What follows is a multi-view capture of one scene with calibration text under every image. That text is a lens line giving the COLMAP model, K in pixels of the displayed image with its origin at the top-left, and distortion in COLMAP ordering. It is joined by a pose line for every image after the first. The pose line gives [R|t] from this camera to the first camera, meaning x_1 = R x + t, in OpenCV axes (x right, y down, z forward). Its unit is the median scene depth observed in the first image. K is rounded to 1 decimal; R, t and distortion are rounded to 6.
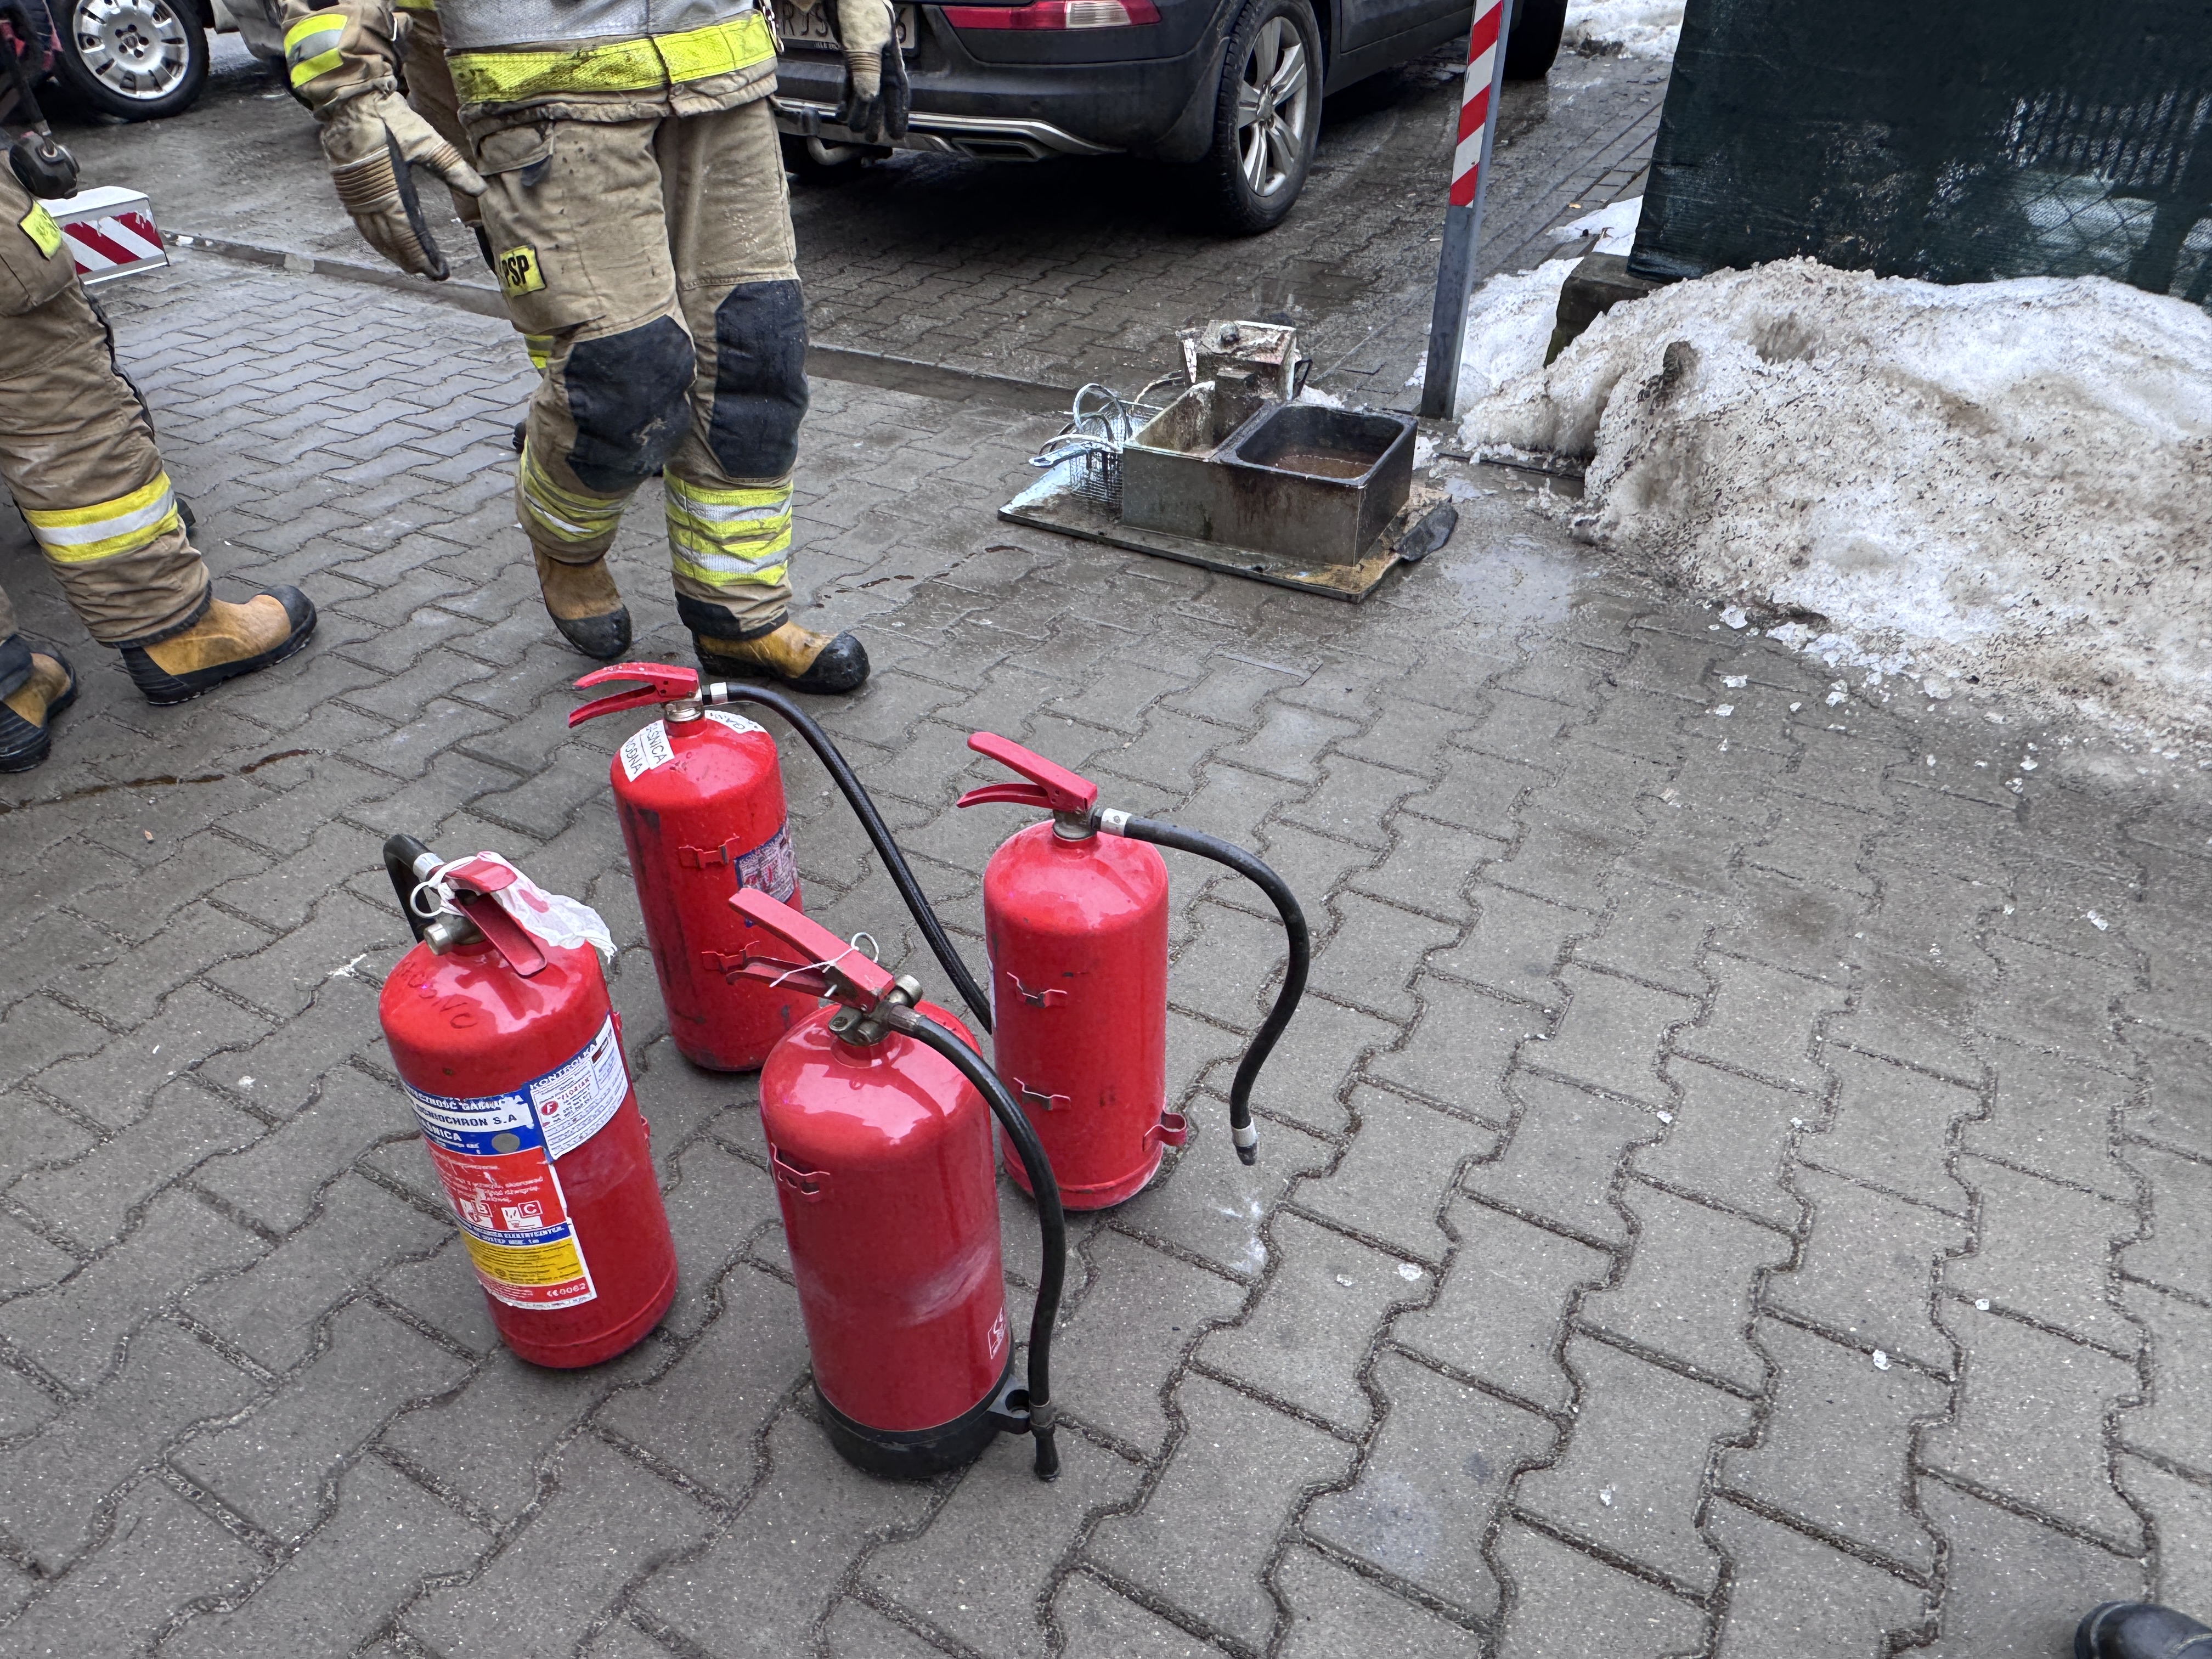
lens RADIAL K [[1460.1, 0, 1106.0], [0, 1460.1, 829.5], [0, 0, 1]] dist [-0.002913, 0.005938]
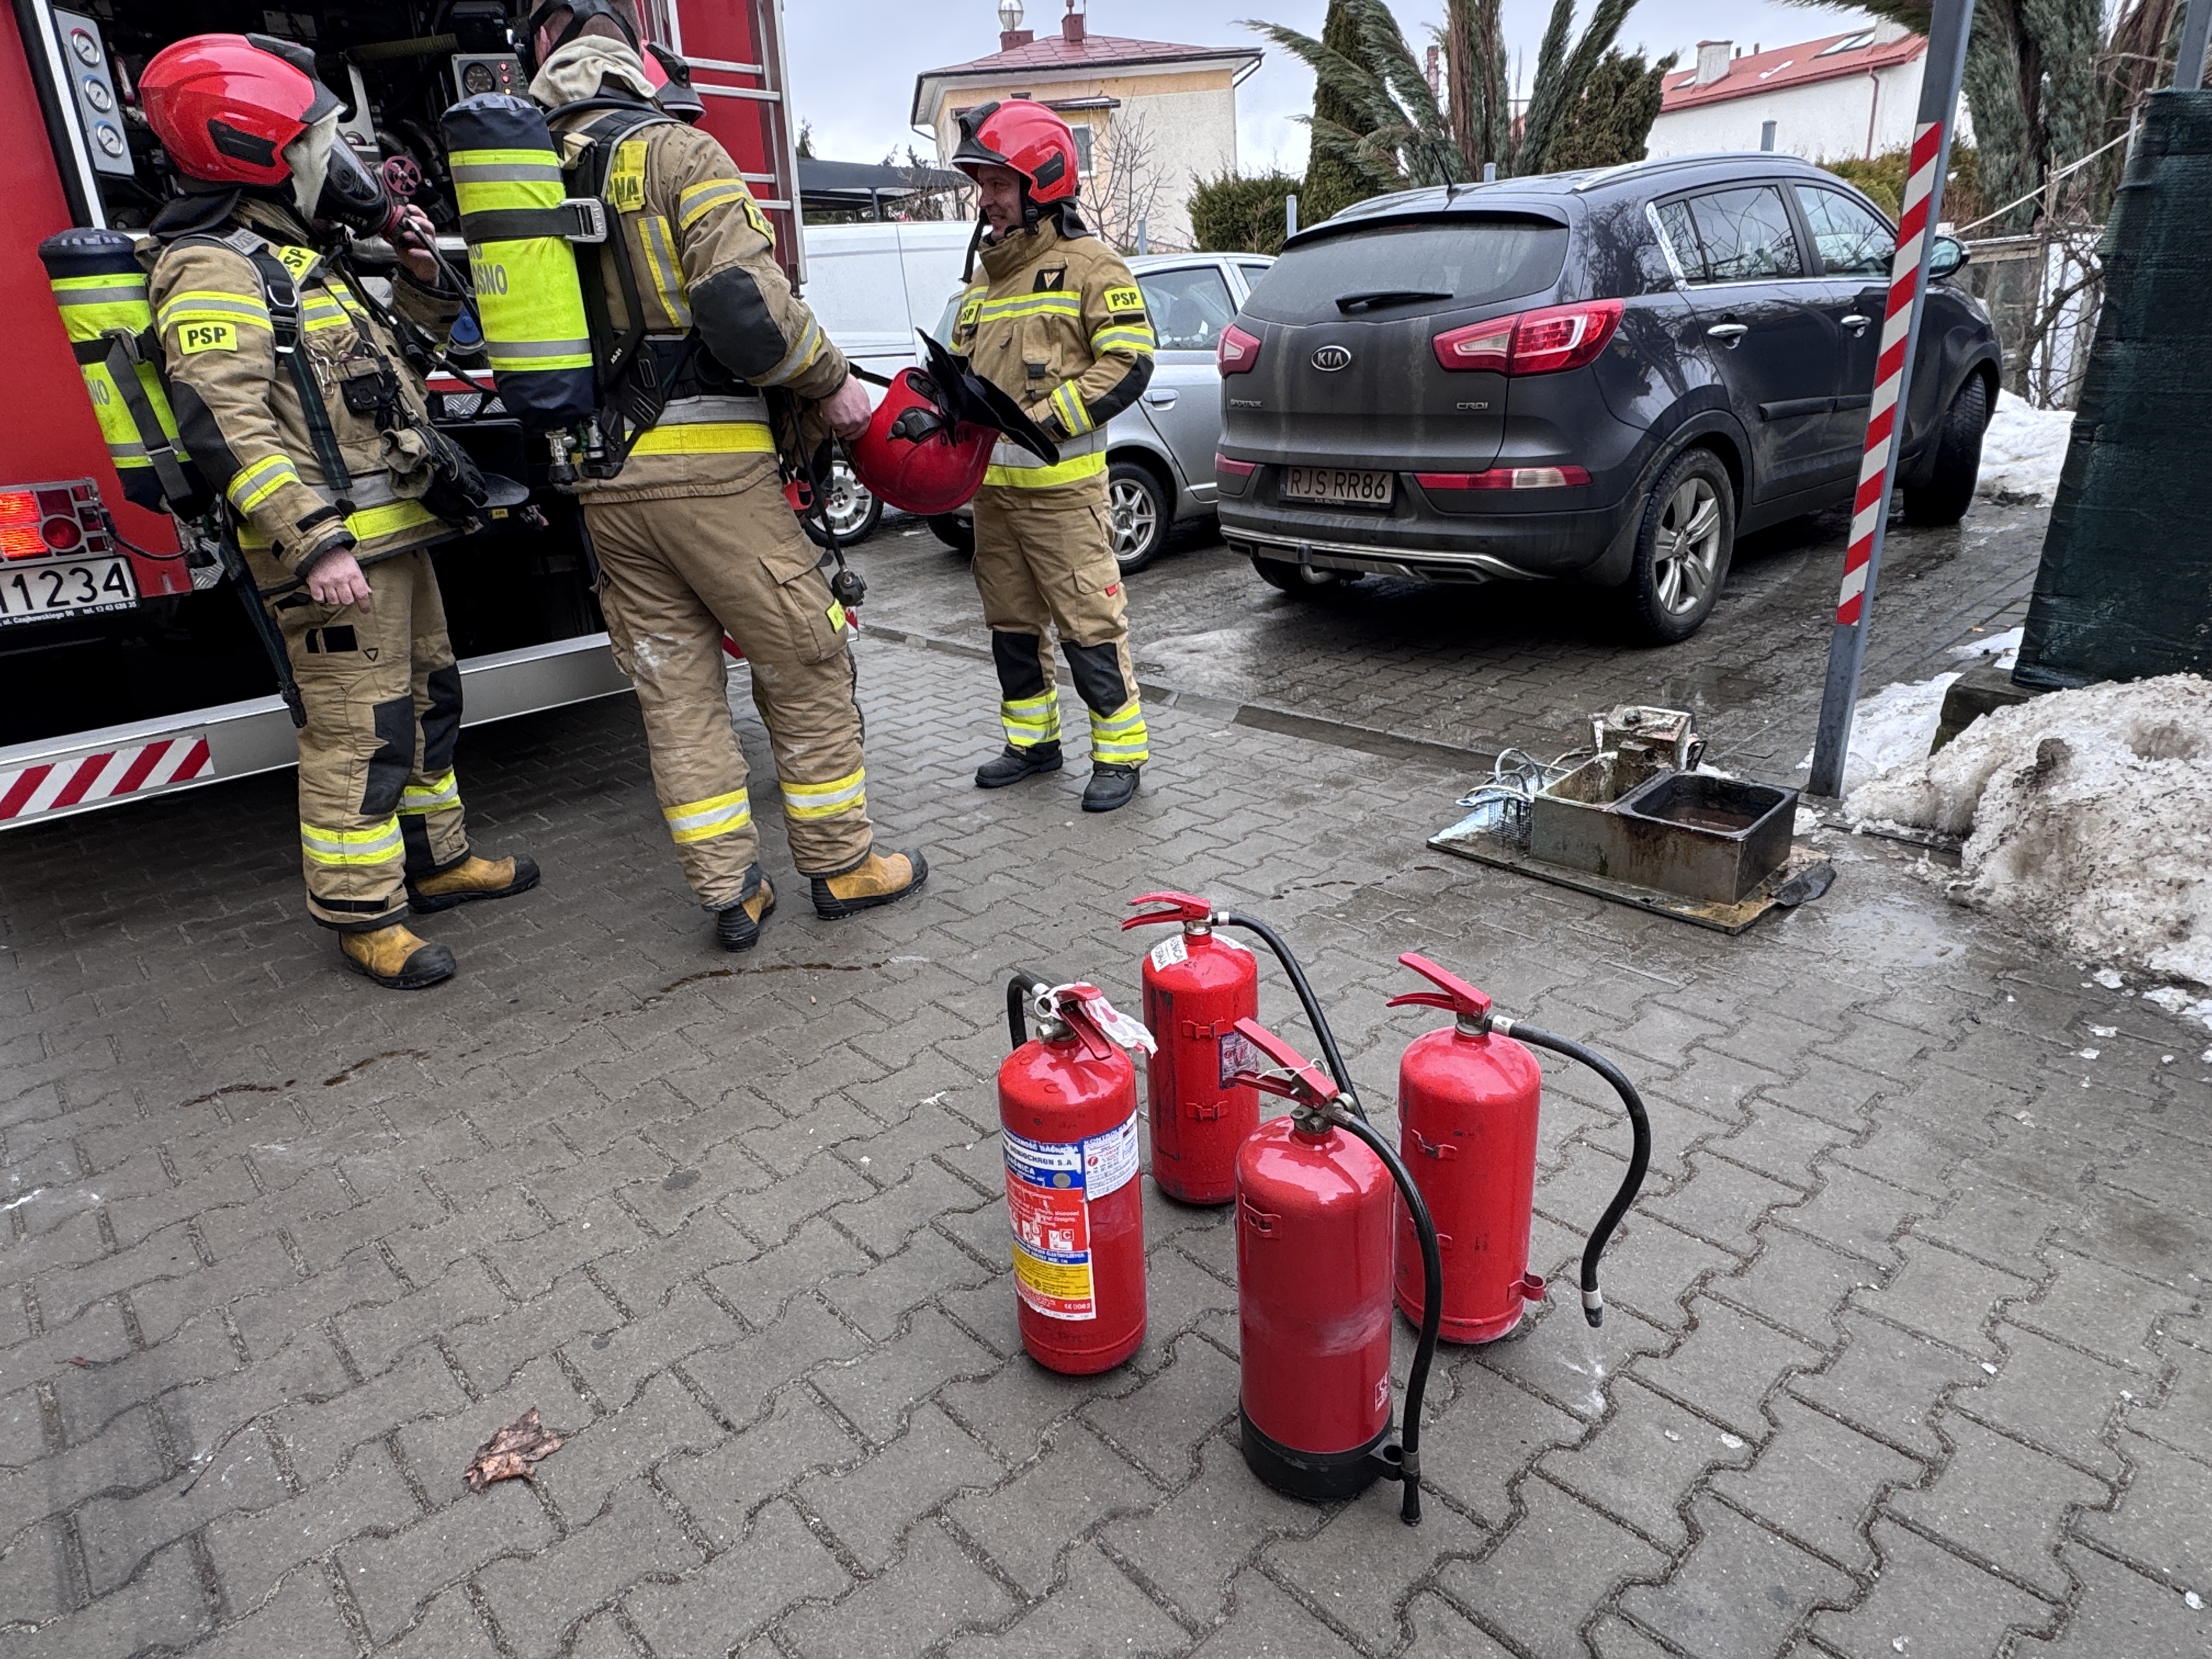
lens RADIAL K [[1373.6, 0, 1106.0], [0, 1373.6, 829.5], [0, 0, 1]] dist [0.000305, 0.003705]
pose [[0.953665, 0.069216, -0.292799, 0.011209], [-0.140264, 0.963233, -0.229147, 0.116695], [0.266173, 0.259599, 0.928310, -0.242504]]
